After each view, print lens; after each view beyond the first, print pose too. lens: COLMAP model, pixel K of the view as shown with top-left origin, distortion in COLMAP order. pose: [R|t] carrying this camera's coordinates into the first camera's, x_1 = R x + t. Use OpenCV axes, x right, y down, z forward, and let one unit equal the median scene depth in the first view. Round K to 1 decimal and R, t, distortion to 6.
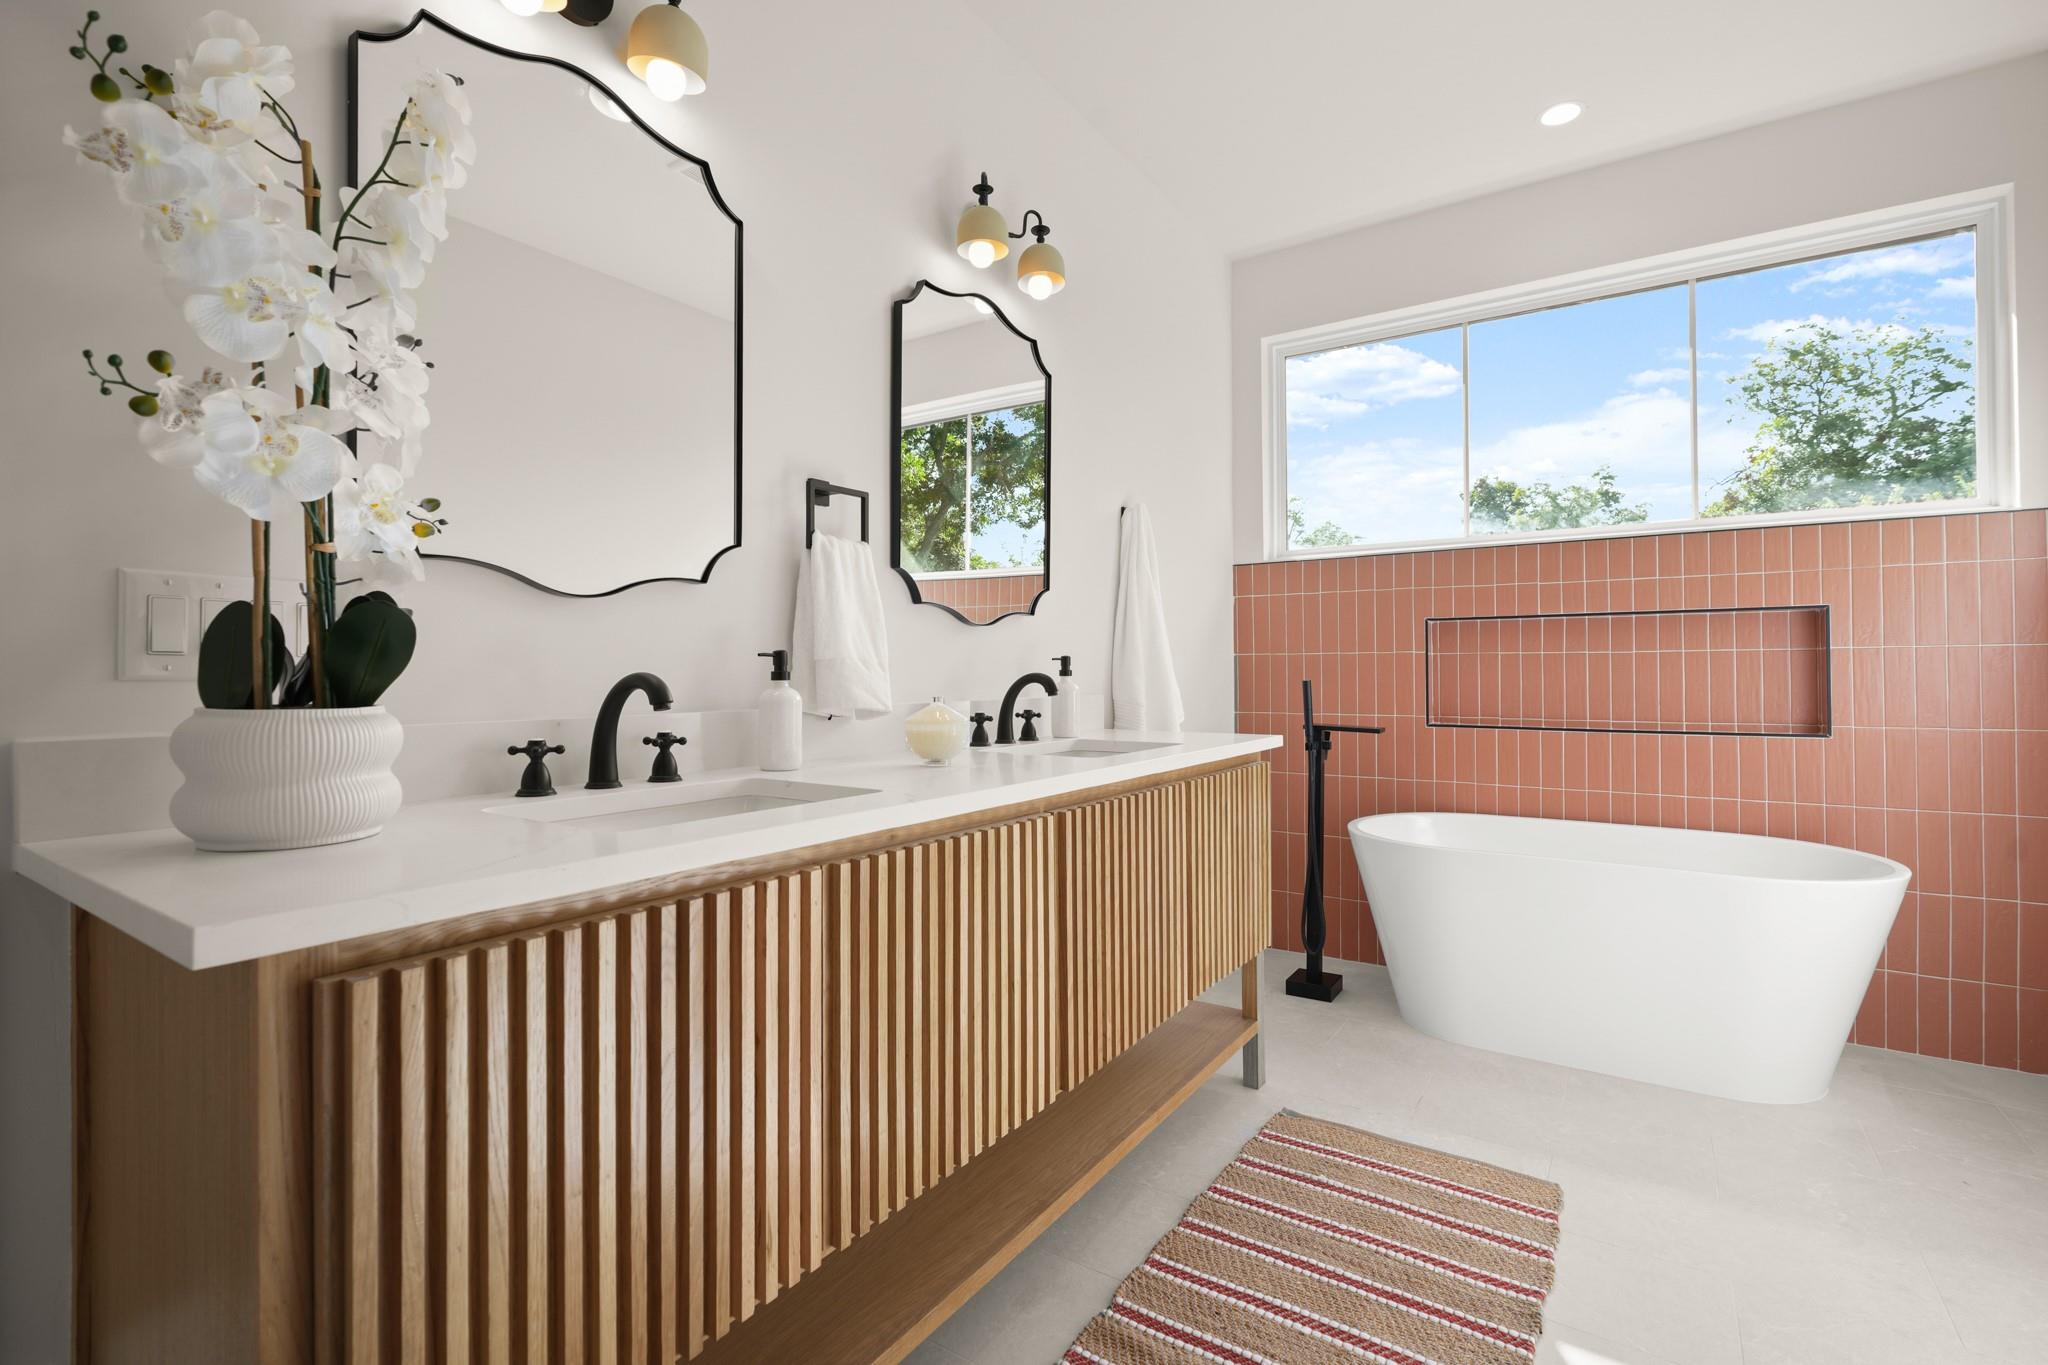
lens RADIAL K [[932.0, 0, 1026.6], [0, 932.0, 667.2], [0, 0, 1]] dist [-0.002016, 0.001427]
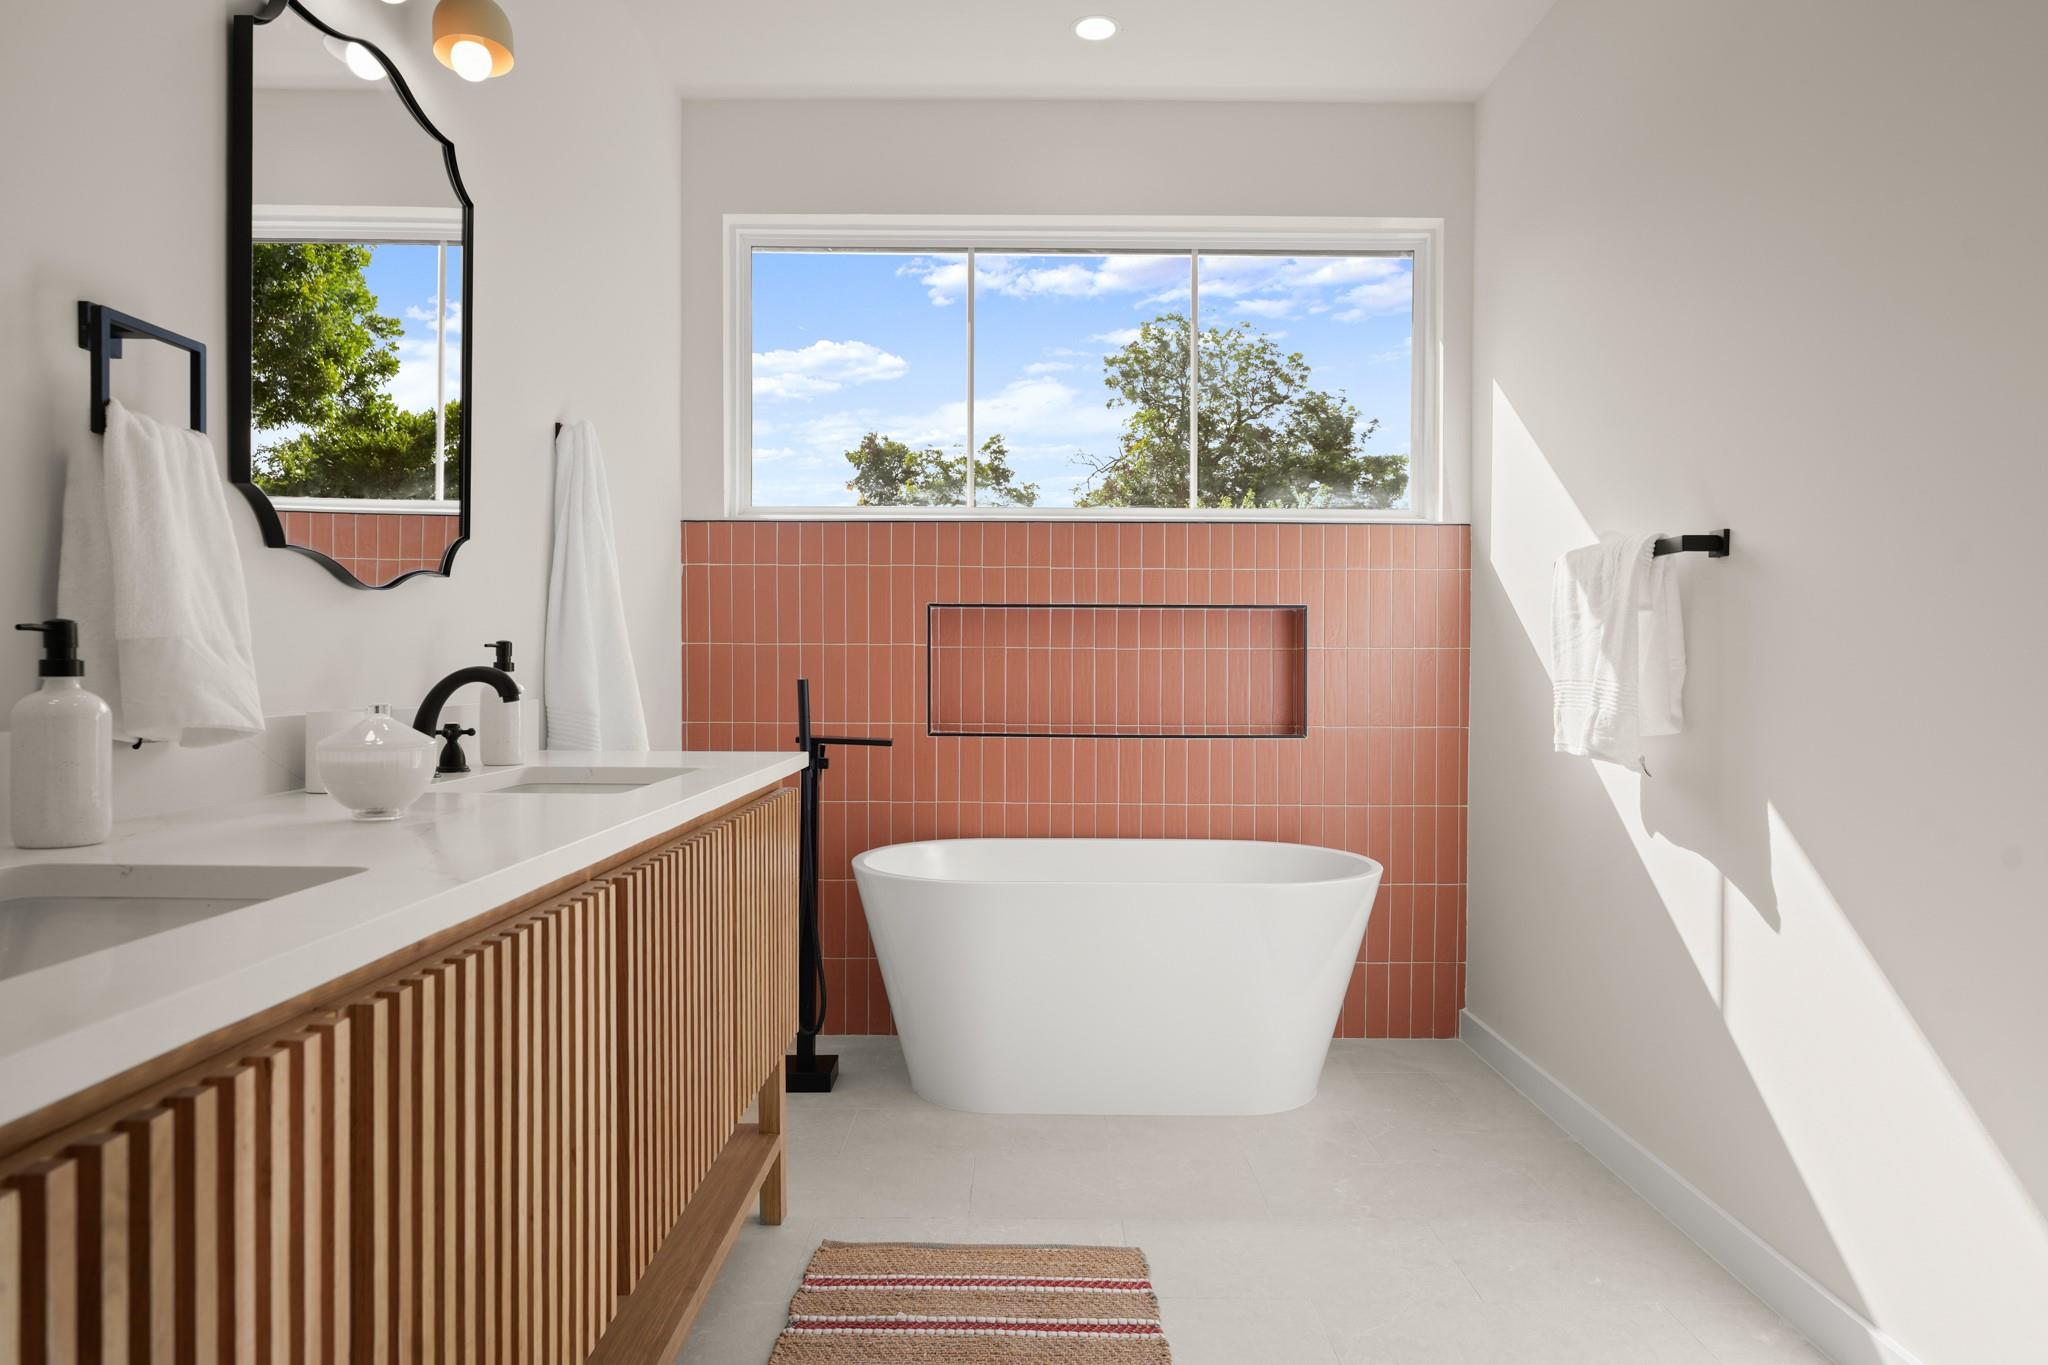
lens RADIAL K [[1229.3, 0, 1024.7], [0, 1229.3, 691.0], [0, 0, 1]] dist [0.000391, 0.006519]
pose [[0.832438, -0.001995, 0.554115, -0.112078], [-0.011436, 0.999719, 0.020780, 0.000896], [-0.554000, -0.023635, 0.832181, 0.064652]]
